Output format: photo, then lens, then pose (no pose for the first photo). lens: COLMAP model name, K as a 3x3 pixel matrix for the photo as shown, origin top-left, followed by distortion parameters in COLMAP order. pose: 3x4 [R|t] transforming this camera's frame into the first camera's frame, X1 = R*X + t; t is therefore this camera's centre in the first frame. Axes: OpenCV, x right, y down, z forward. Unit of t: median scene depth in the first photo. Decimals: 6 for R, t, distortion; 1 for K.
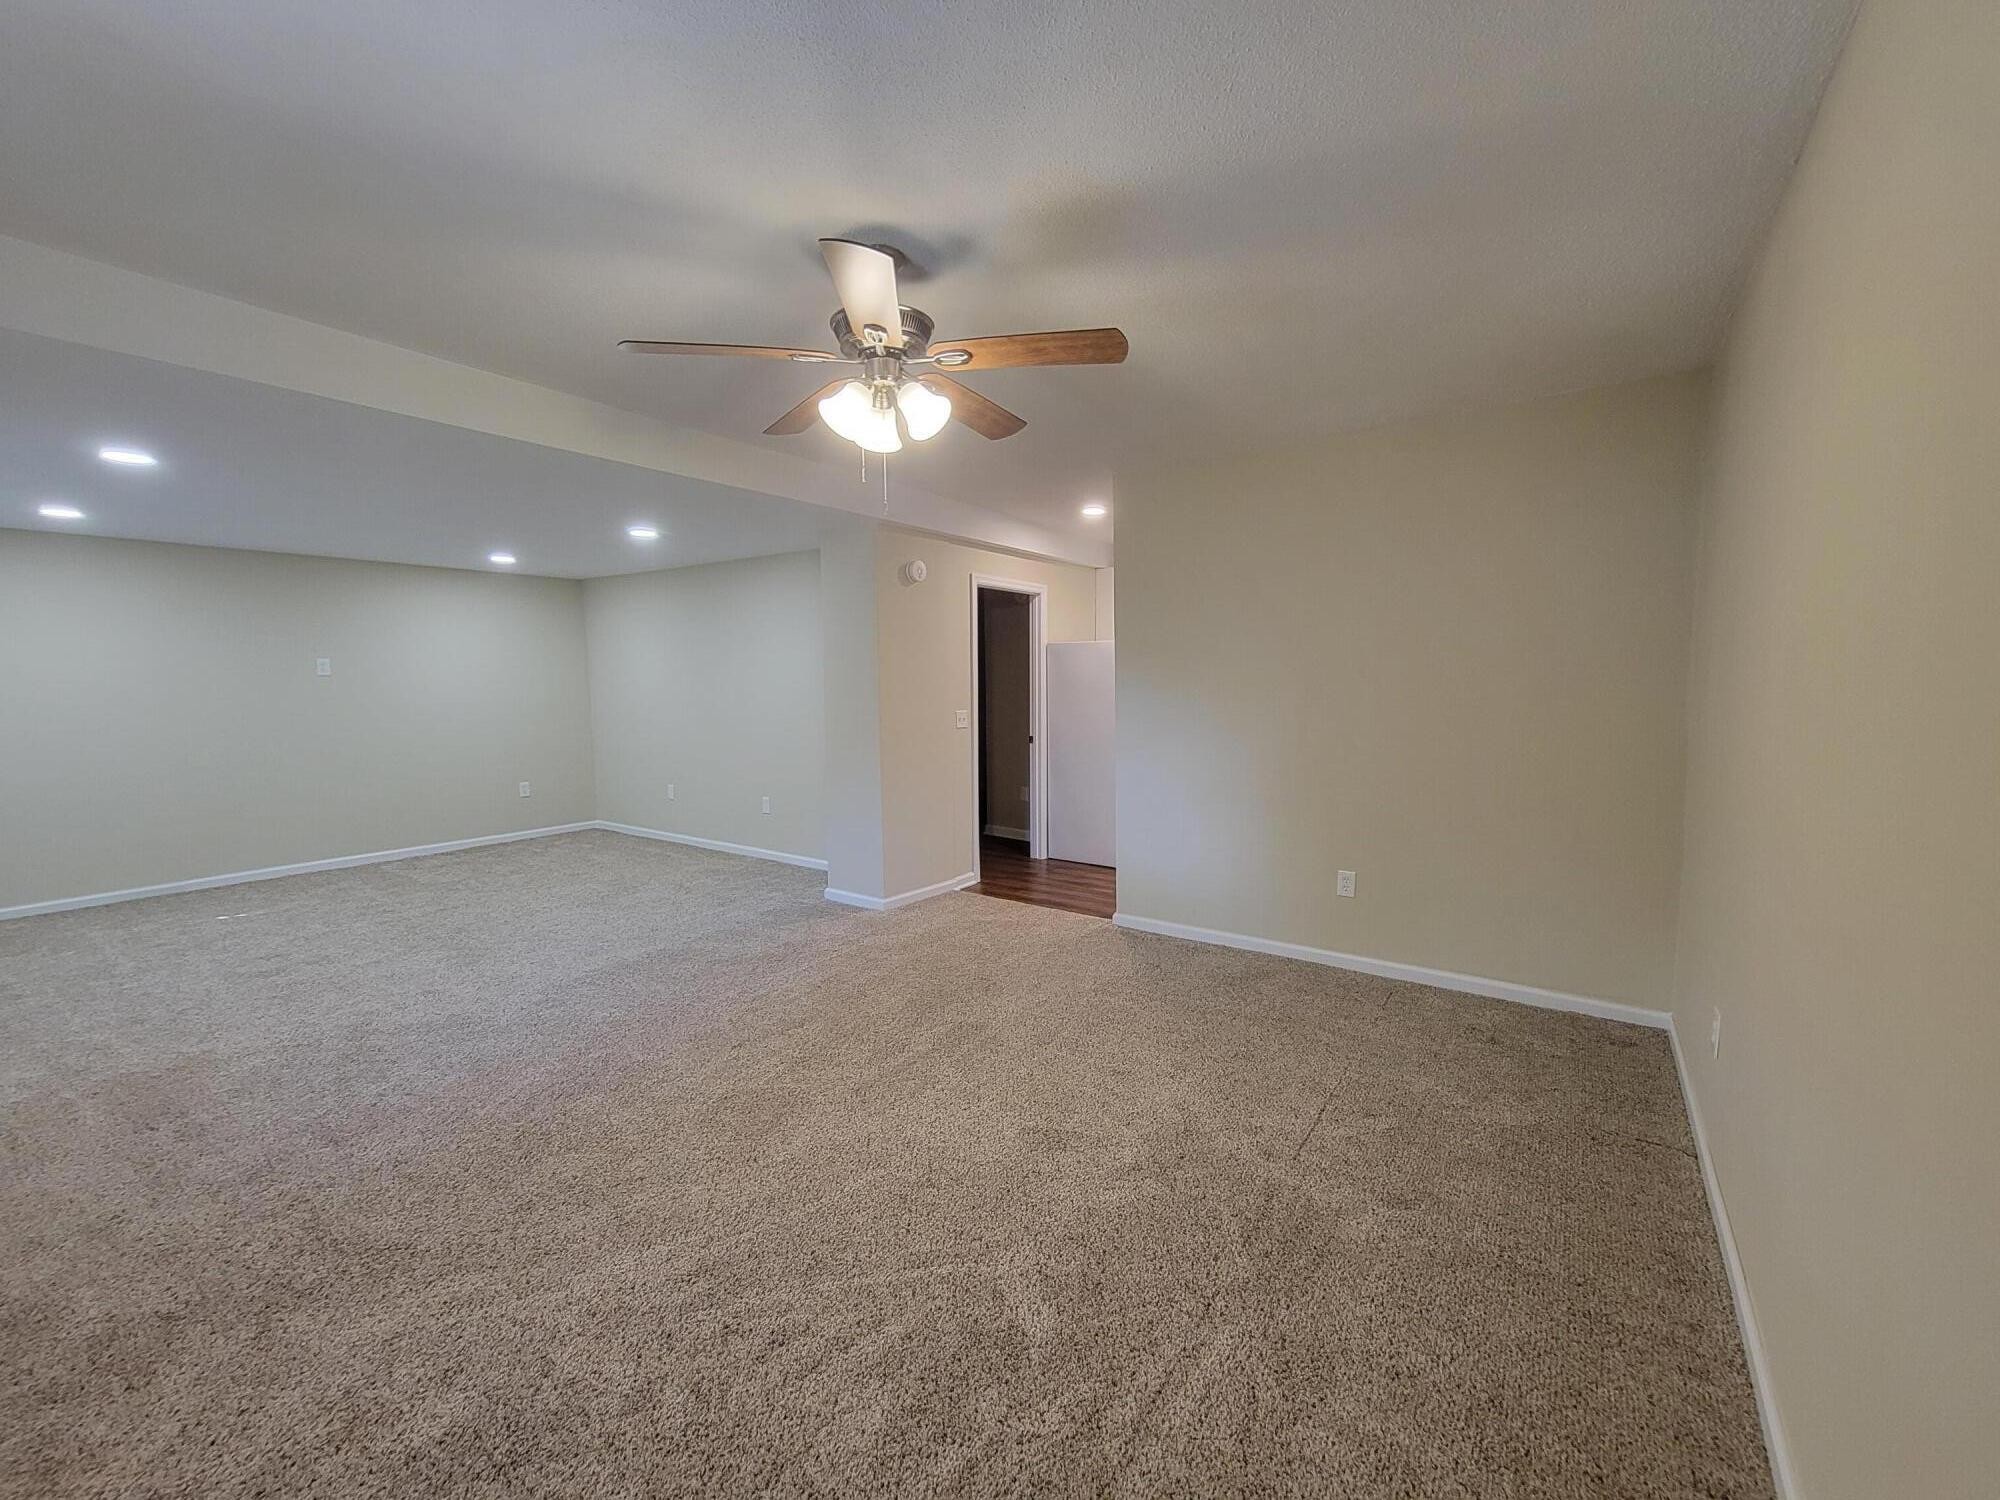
lens RADIAL K [[817.3, 0, 1005.3], [0, 817.3, 746.7], [0, 0, 1]] dist [-0.000596, -0.001963]
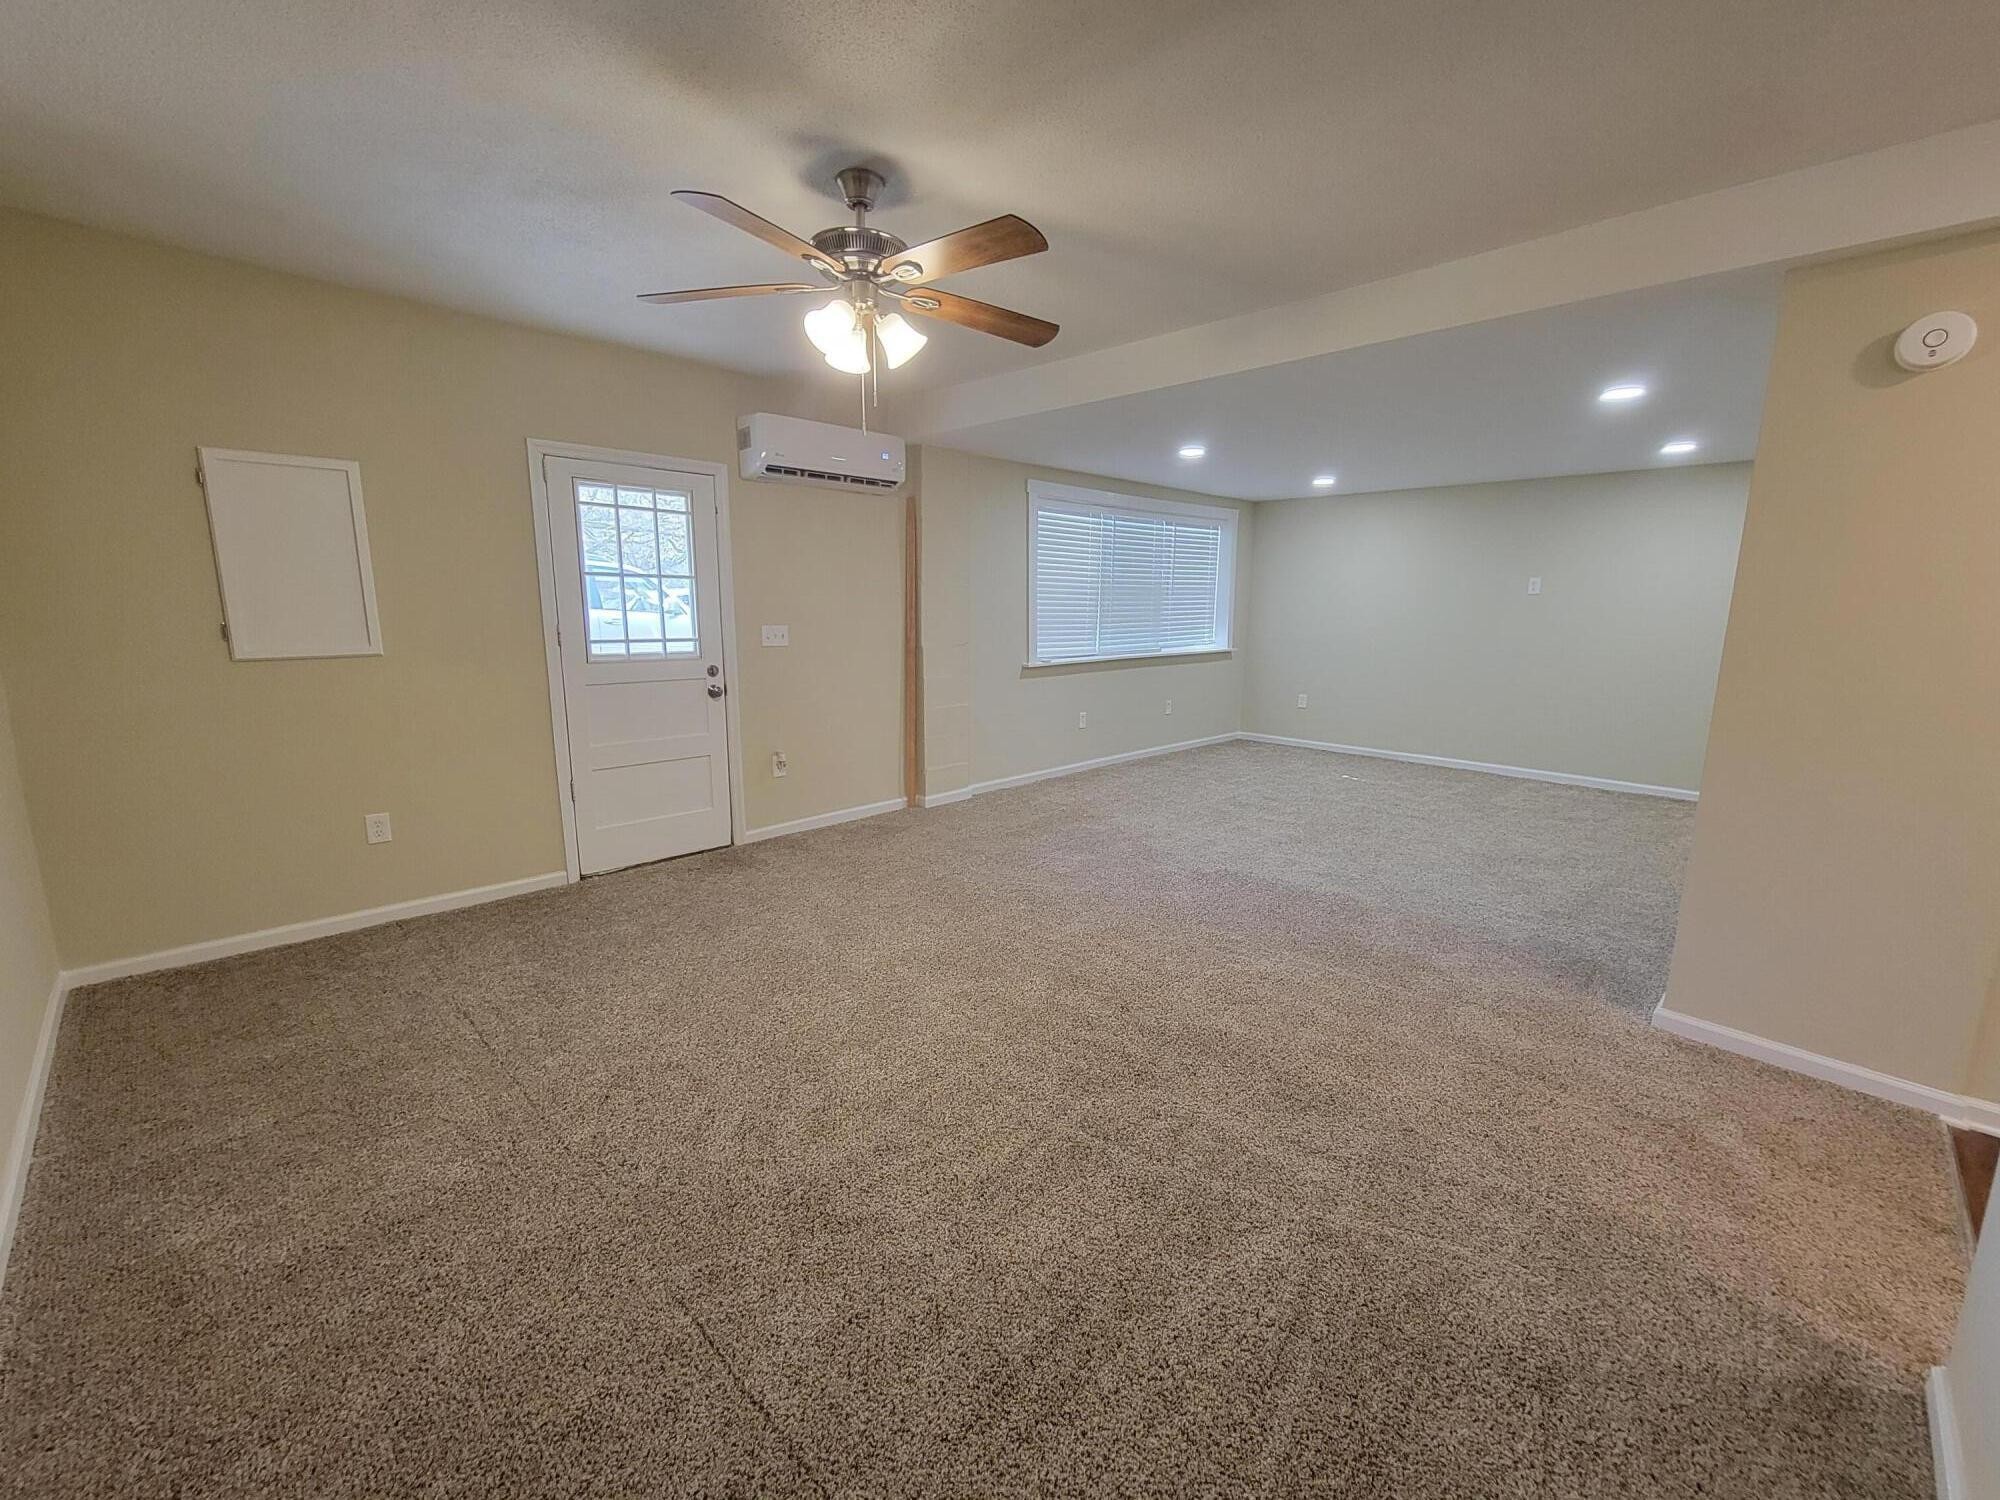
lens RADIAL K [[817.3, 0, 998.2], [0, 817.3, 753.0], [0, 0, 1]] dist [-0.000596, -0.001963]
pose [[-0.172577, 0.188651, -0.966762, 0.423899], [-0.089414, 0.974435, 0.206110, -0.052716], [0.980929, 0.122012, -0.151297, 0.624420]]
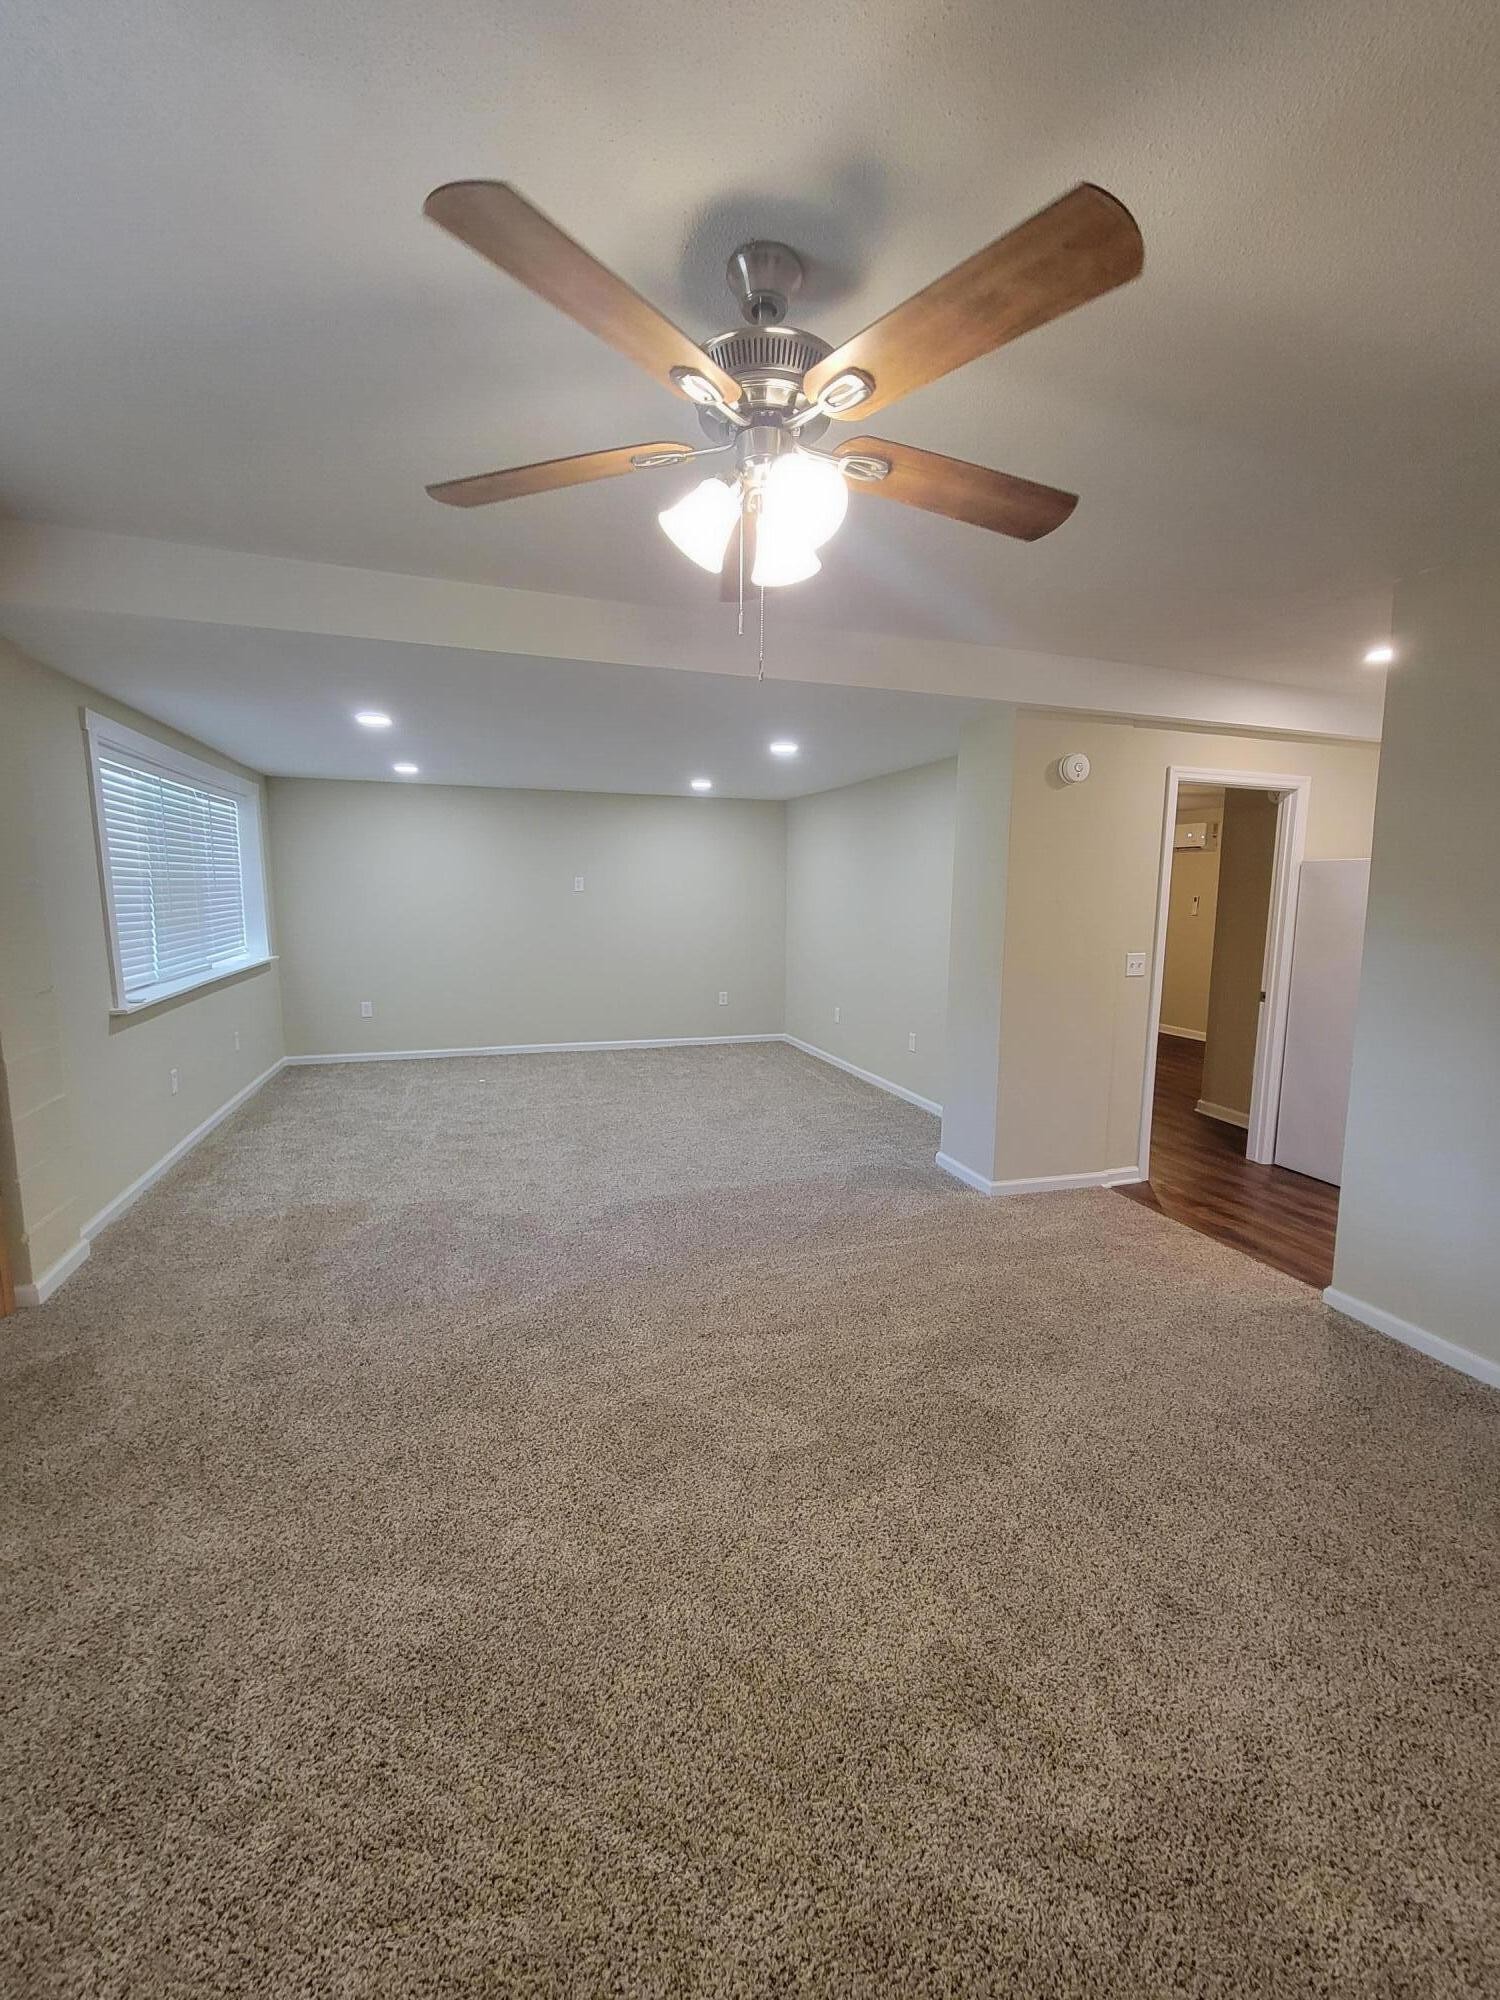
lens RADIAL K [[817.3, 0, 752.7], [0, 817.3, 999.5], [0, 0, 1]] dist [-0.000596, -0.001963]
pose [[0.807316, 0.093221, -0.582709, 0.115007], [-0.066402, 0.995523, 0.067265, -0.032057], [0.586371, -0.015611, 0.809892, 0.206420]]
